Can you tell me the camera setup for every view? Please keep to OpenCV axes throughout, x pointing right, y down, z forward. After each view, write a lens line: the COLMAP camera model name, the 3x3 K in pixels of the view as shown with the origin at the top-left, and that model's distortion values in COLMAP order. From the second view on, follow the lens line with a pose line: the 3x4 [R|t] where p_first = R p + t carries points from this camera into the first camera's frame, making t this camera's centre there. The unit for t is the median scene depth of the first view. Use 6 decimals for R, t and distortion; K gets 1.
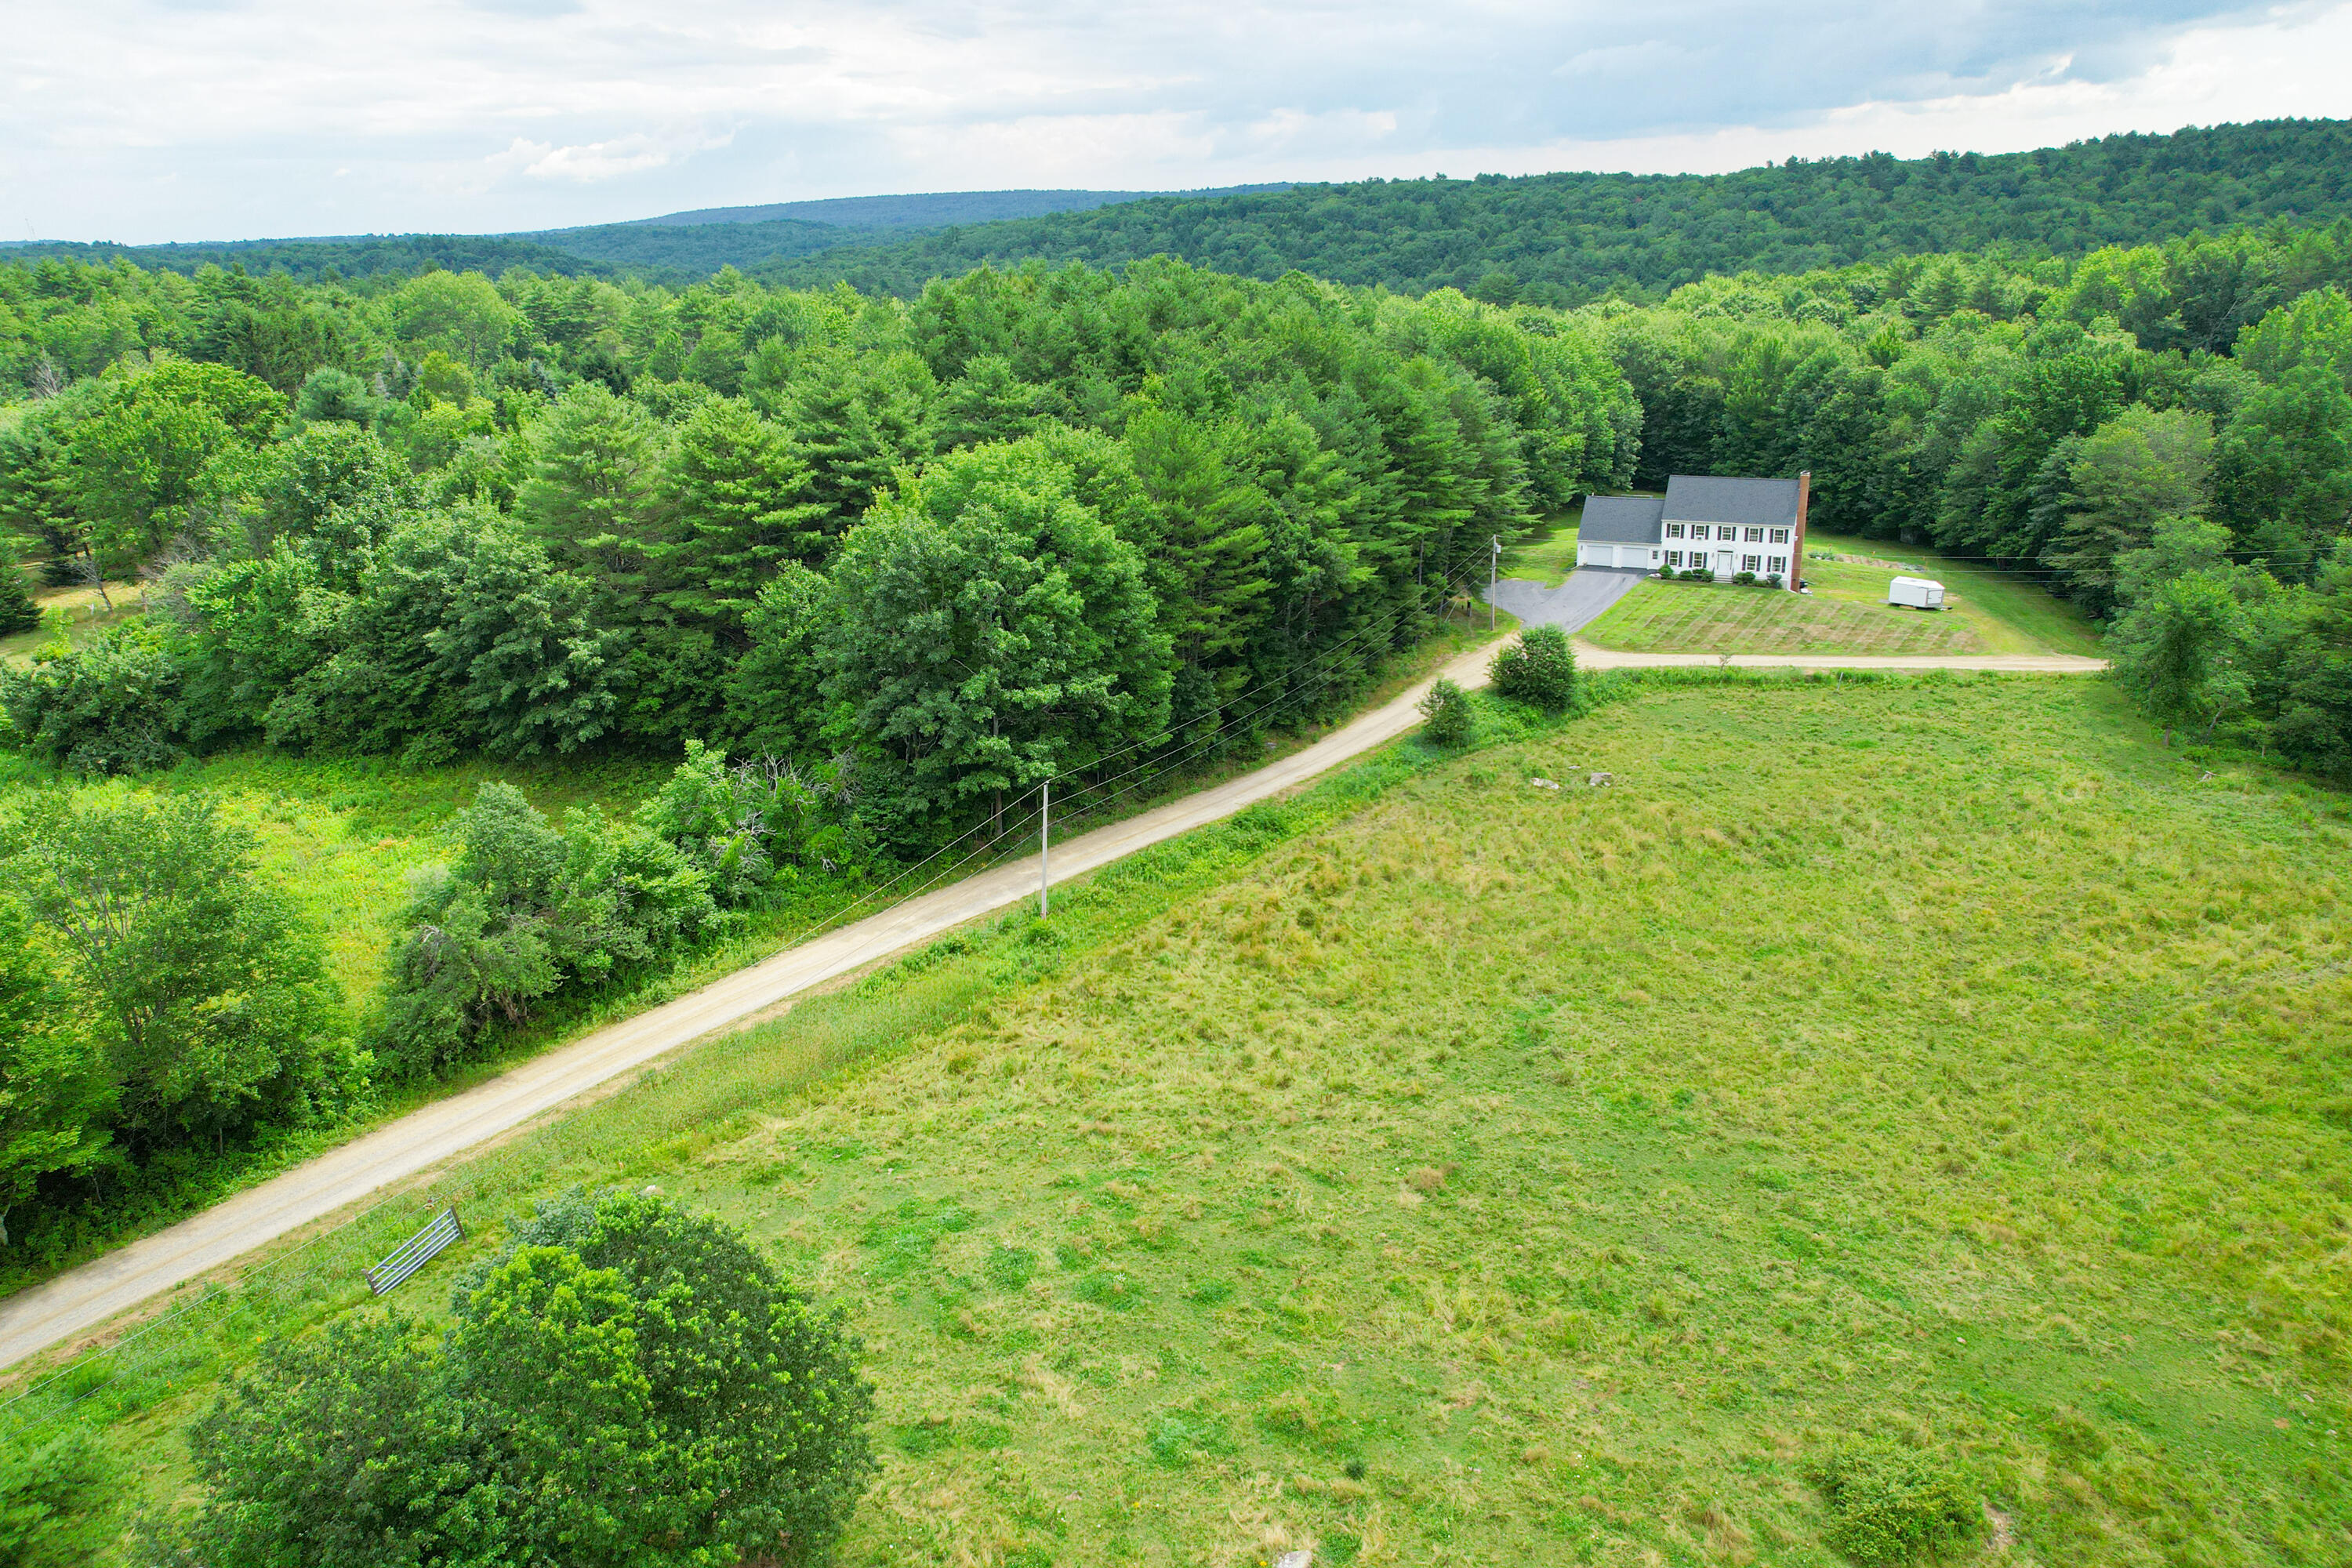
lens RADIAL K [[1643.3, 0, 1118.6], [0, 1643.3, 778.8], [0, 0, 1]] dist [-0.056497, 0.008147]
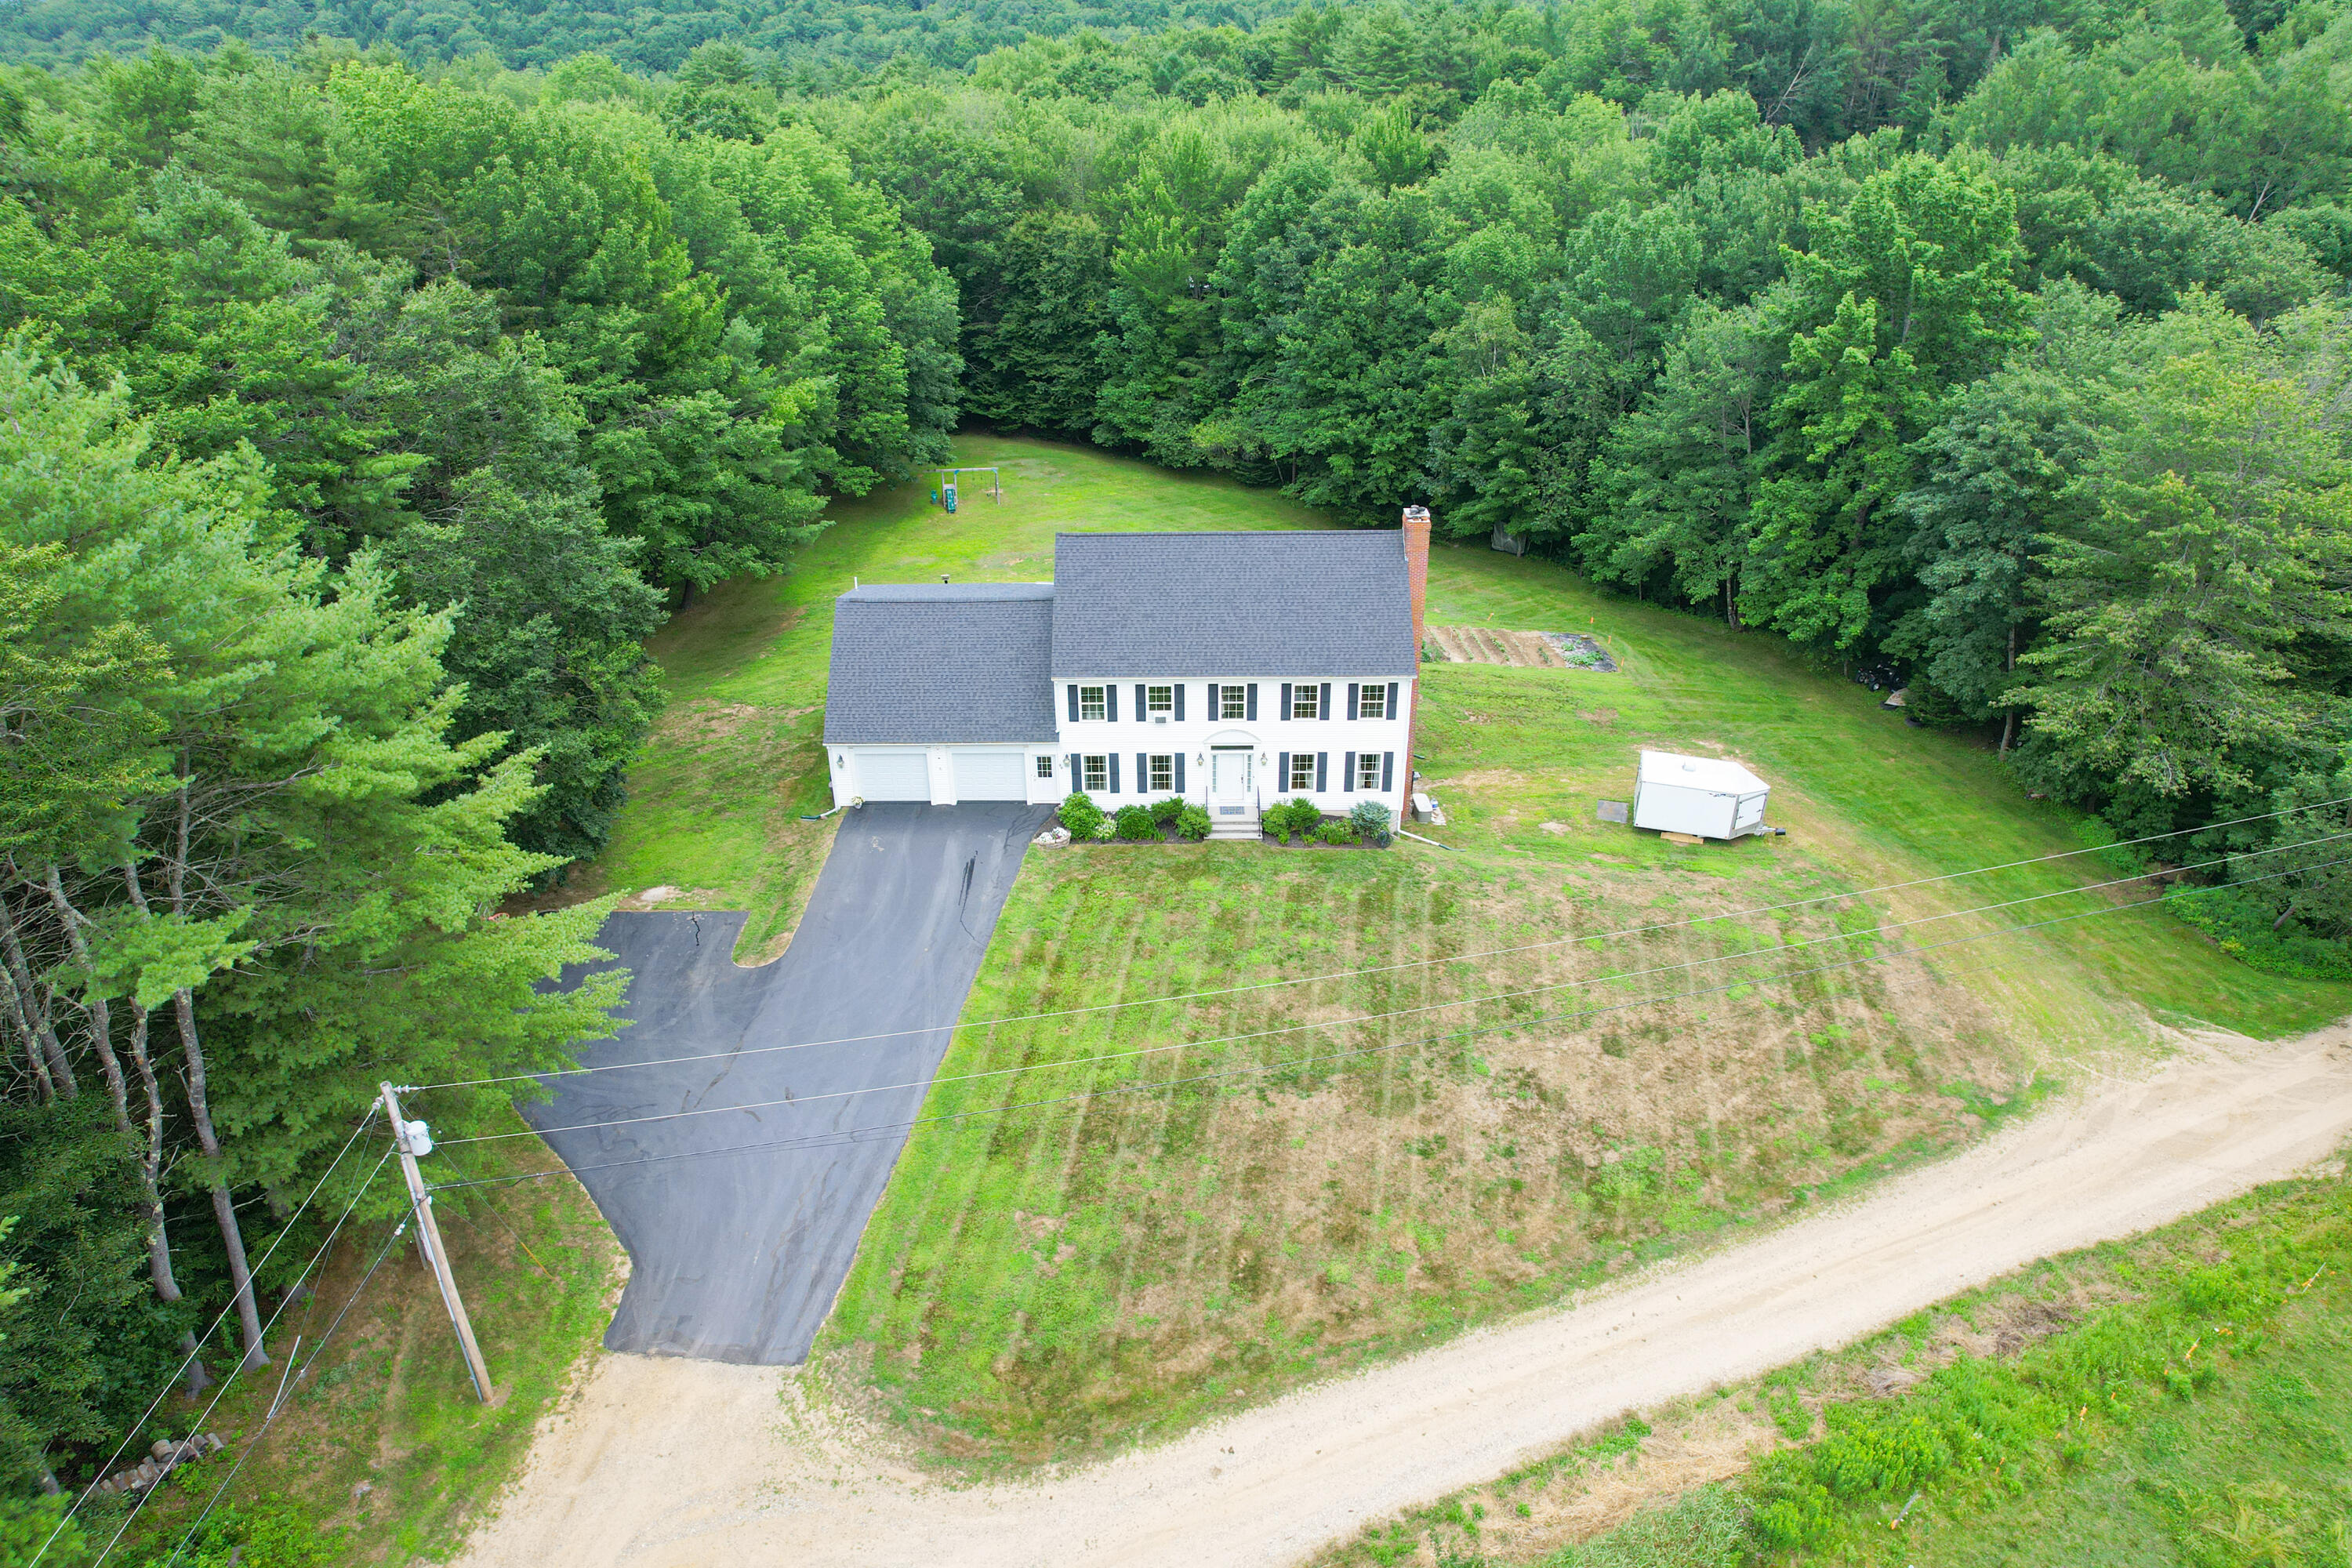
lens RADIAL K [[1551.3, 0, 1176.0], [0, 1551.3, 784.0], [0, 0, 1]] dist [-0.101456, 0.089934]
pose [[0.904892, -0.169053, 0.390629, 0.192763], [0.115422, 0.980816, 0.157094, -0.158701], [-0.409693, -0.097066, 0.907045, 0.590782]]
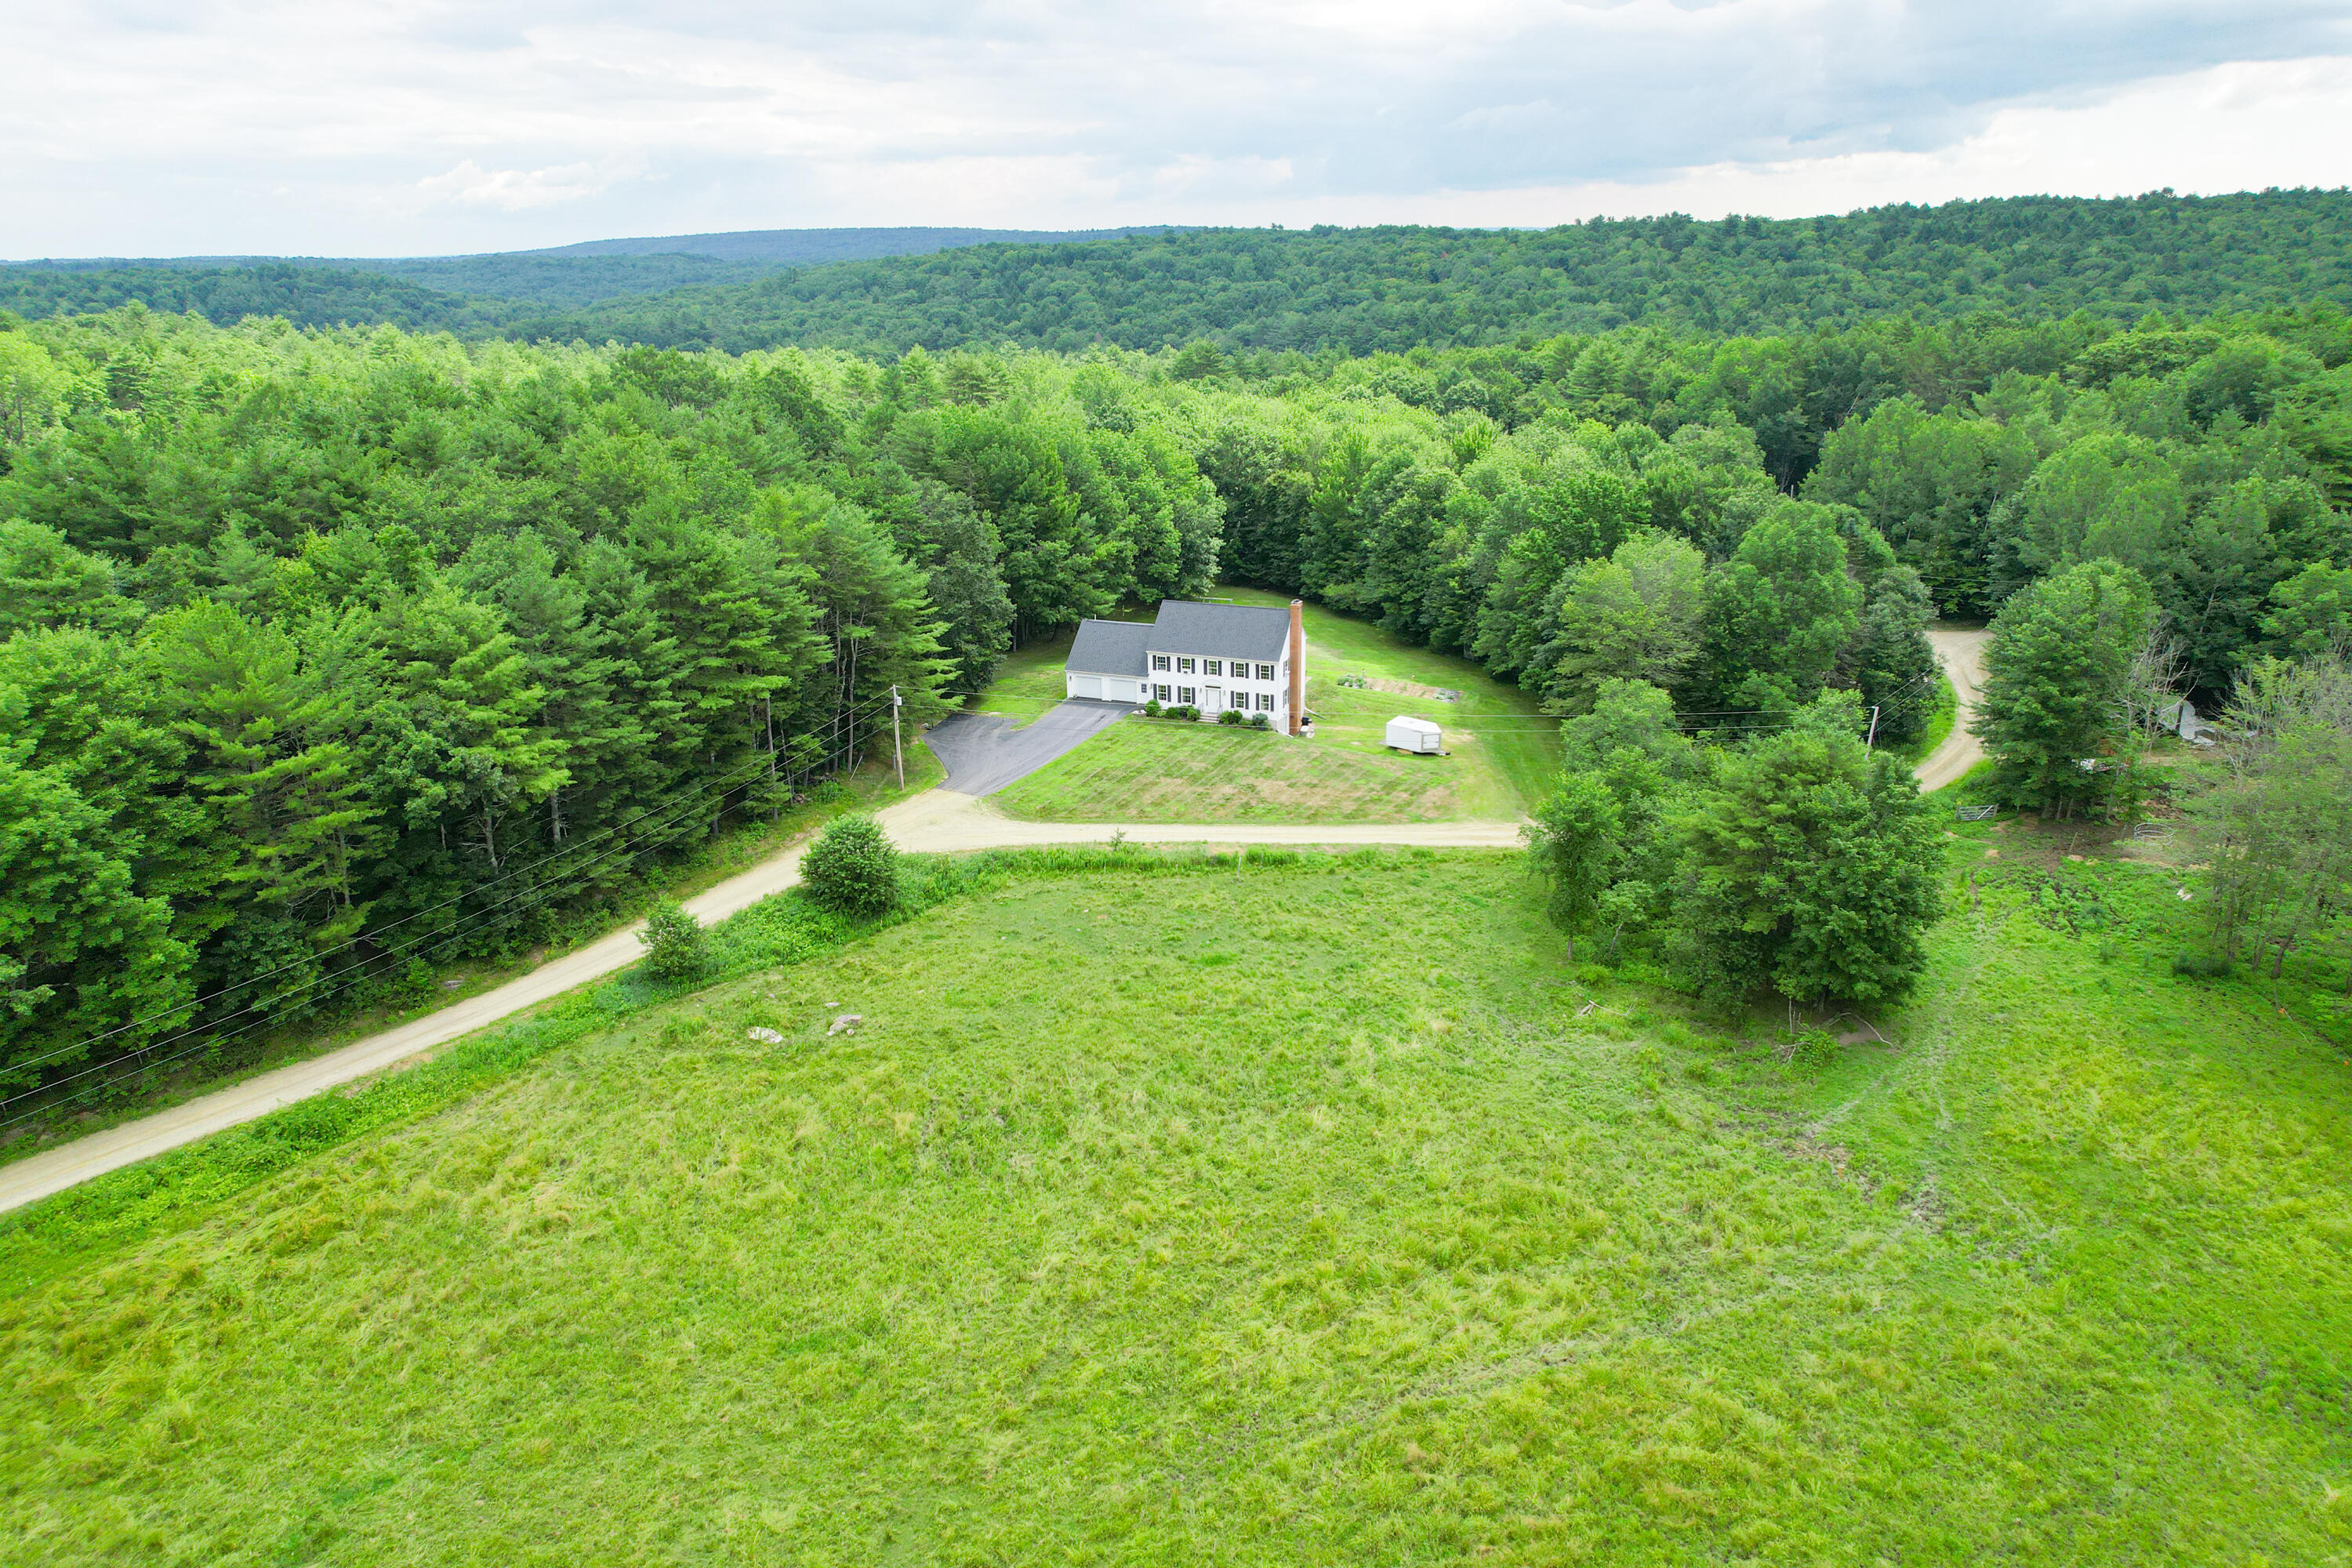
lens RADIAL K [[1548.0, 0, 1142.0], [0, 1548.0, 787.2], [0, 0, 1]] dist [-0.057667, -0.032919]
pose [[0.997943, -0.000136, 0.064109, 0.235984], [-0.000098, 0.999993, 0.003650, -0.073908], [-0.064109, -0.003648, 0.997936, 0.120895]]
